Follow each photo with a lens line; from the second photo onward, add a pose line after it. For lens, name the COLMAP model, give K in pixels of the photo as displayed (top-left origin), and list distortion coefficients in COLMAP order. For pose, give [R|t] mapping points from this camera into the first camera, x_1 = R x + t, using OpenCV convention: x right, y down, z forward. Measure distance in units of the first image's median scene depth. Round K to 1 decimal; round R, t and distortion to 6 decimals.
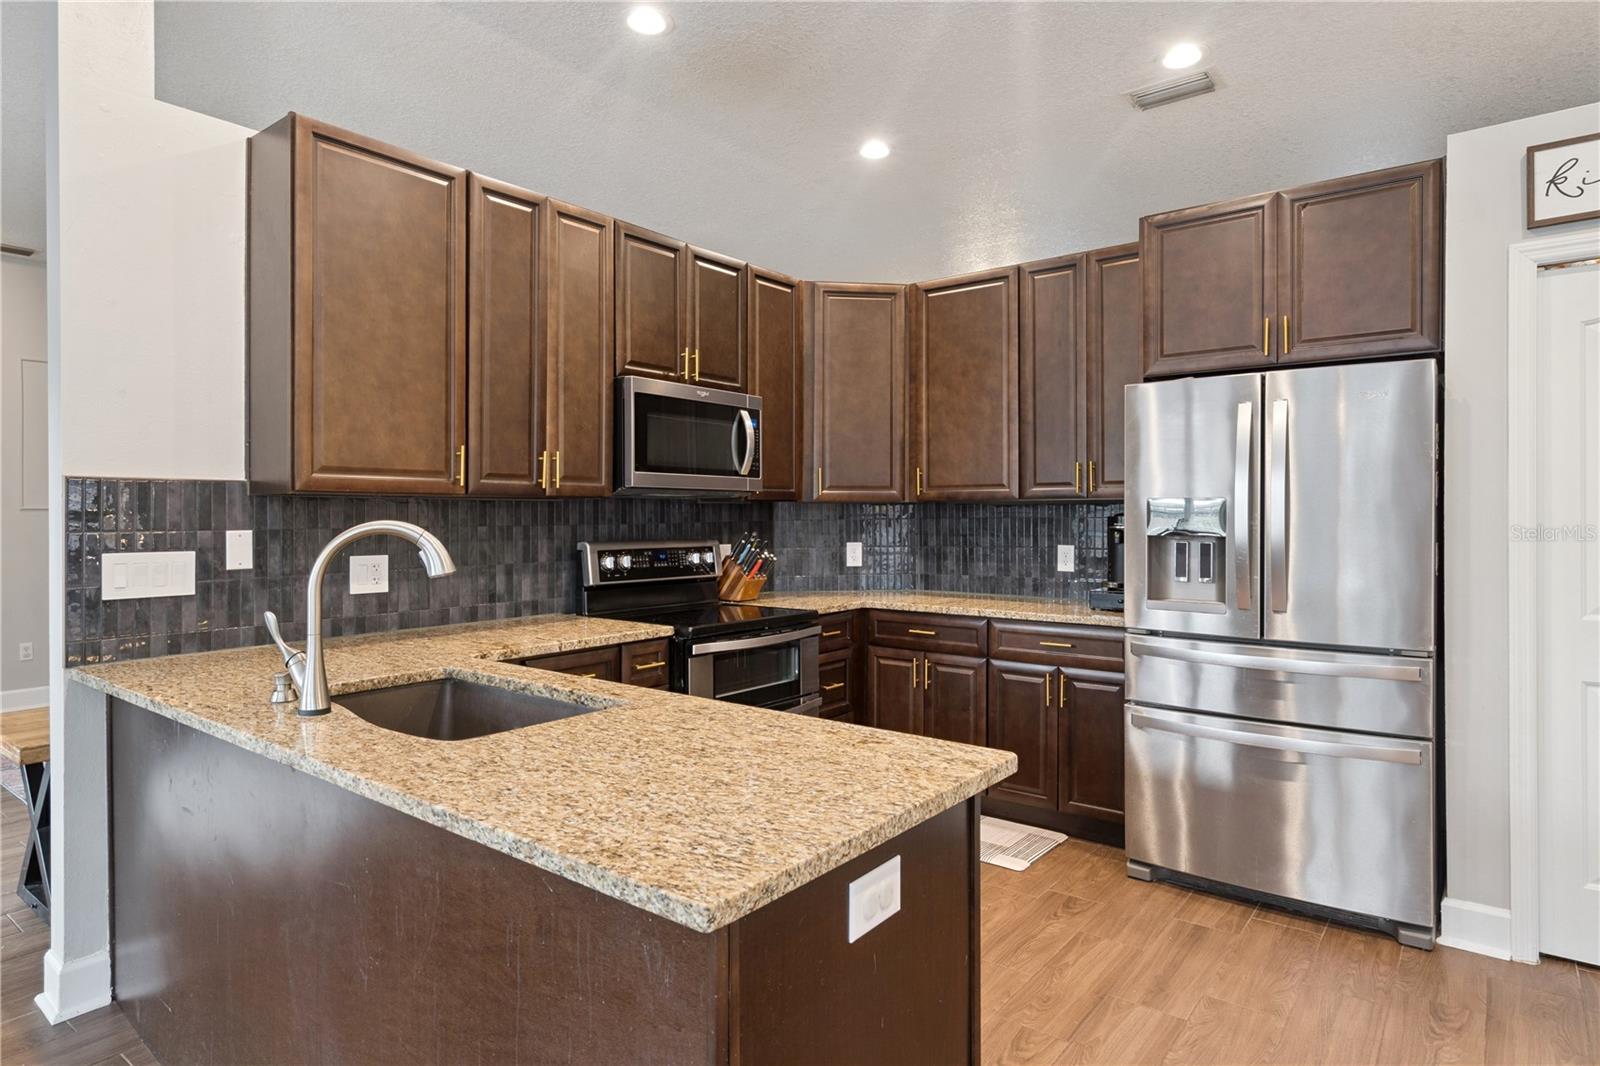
lens RADIAL K [[903.2, 0, 805.3], [0, 903.2, 522.1], [0, 0, 1]] dist [0.006445, -0.000395]
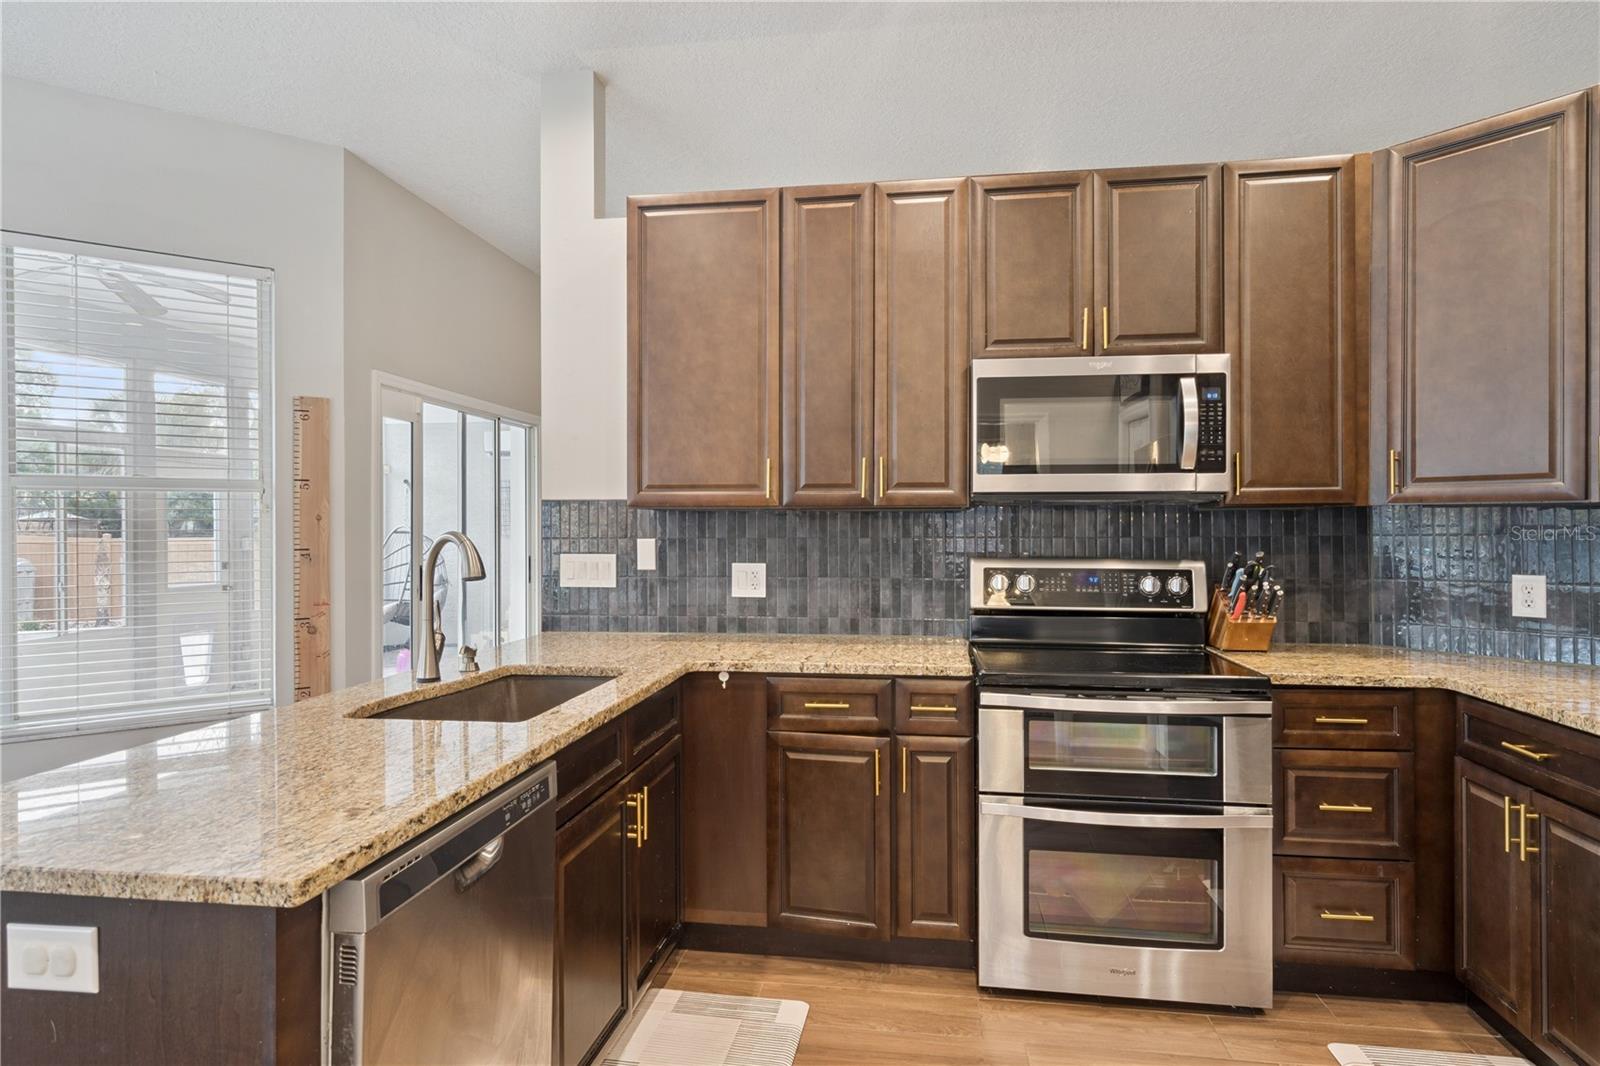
lens RADIAL K [[903.2, 0, 790.2], [0, 903.2, 531.8], [0, 0, 1]] dist [0.006445, -0.000395]
pose [[0.495023, 0.005525, -0.868863, 0.497386], [-0.007531, 0.999970, 0.002068, -0.003950], [0.868847, 0.005520, 0.495049, 0.489115]]
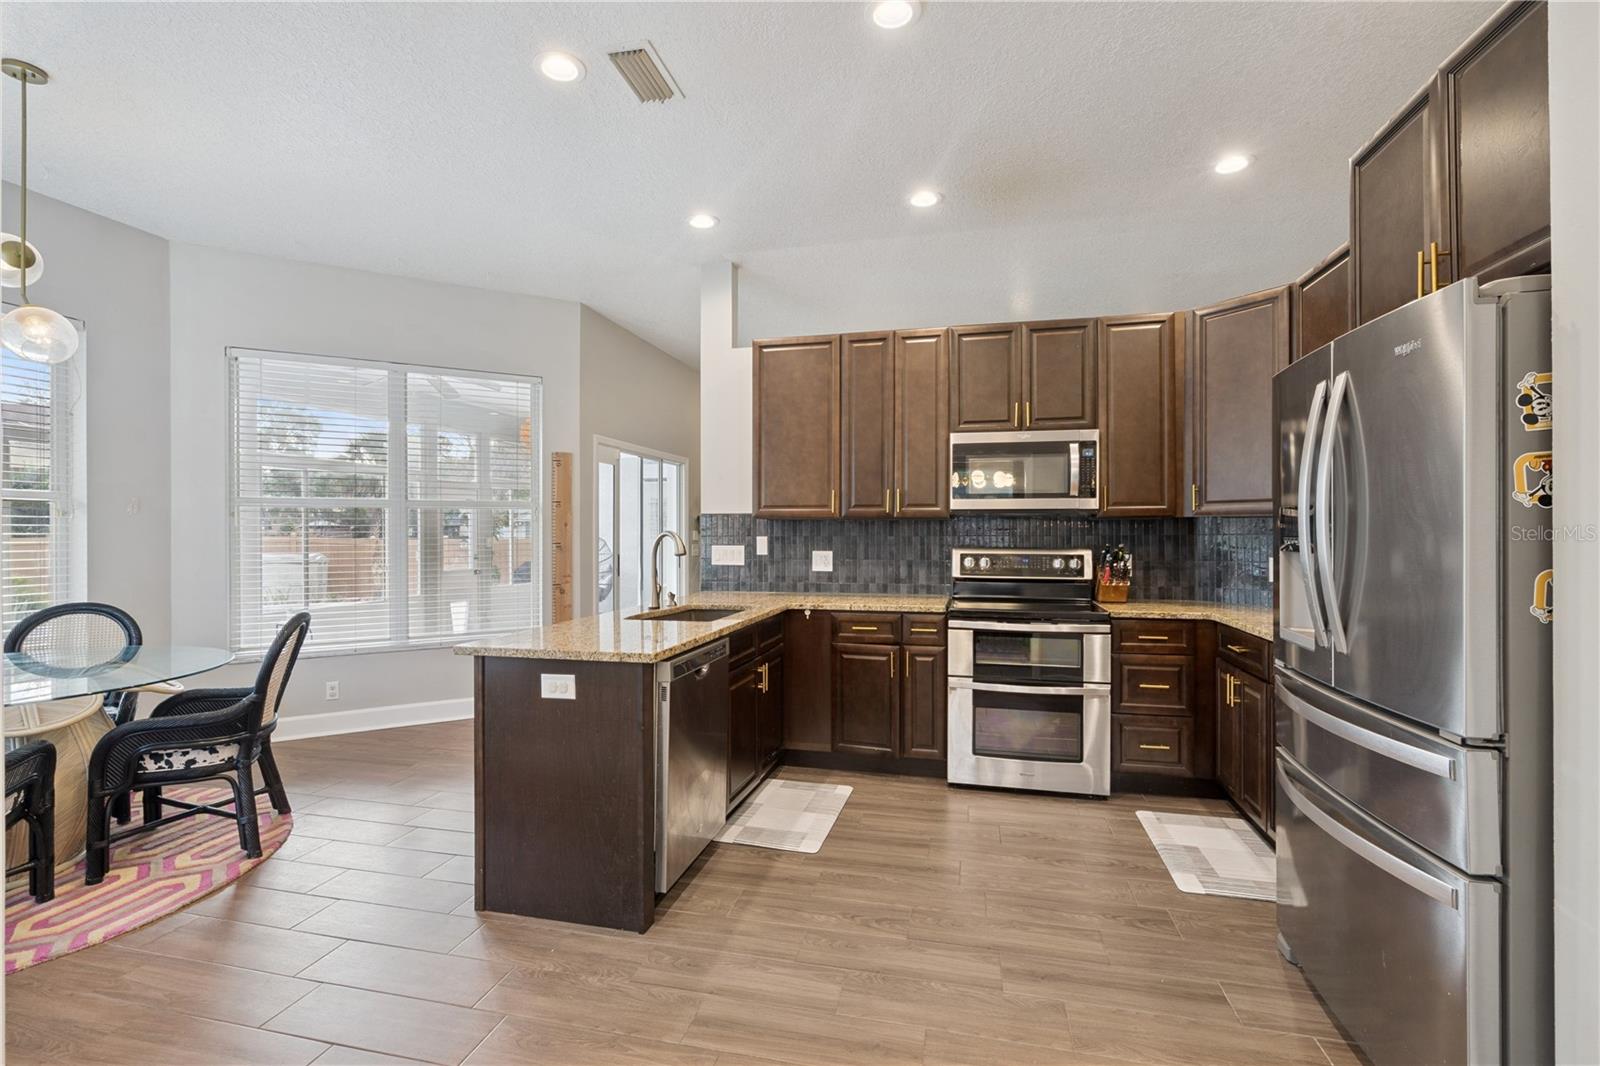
lens RADIAL K [[731.1, 0, 796.3], [0, 731.1, 535.3], [0, 0, 1]] dist [-0.002188, 0.000431]
pose [[0.416526, 0.003644, -0.909116, 0.859034], [-0.009414, 0.999956, -0.000305, 0.005420], [0.909075, 0.008686, 0.416542, 0.315954]]
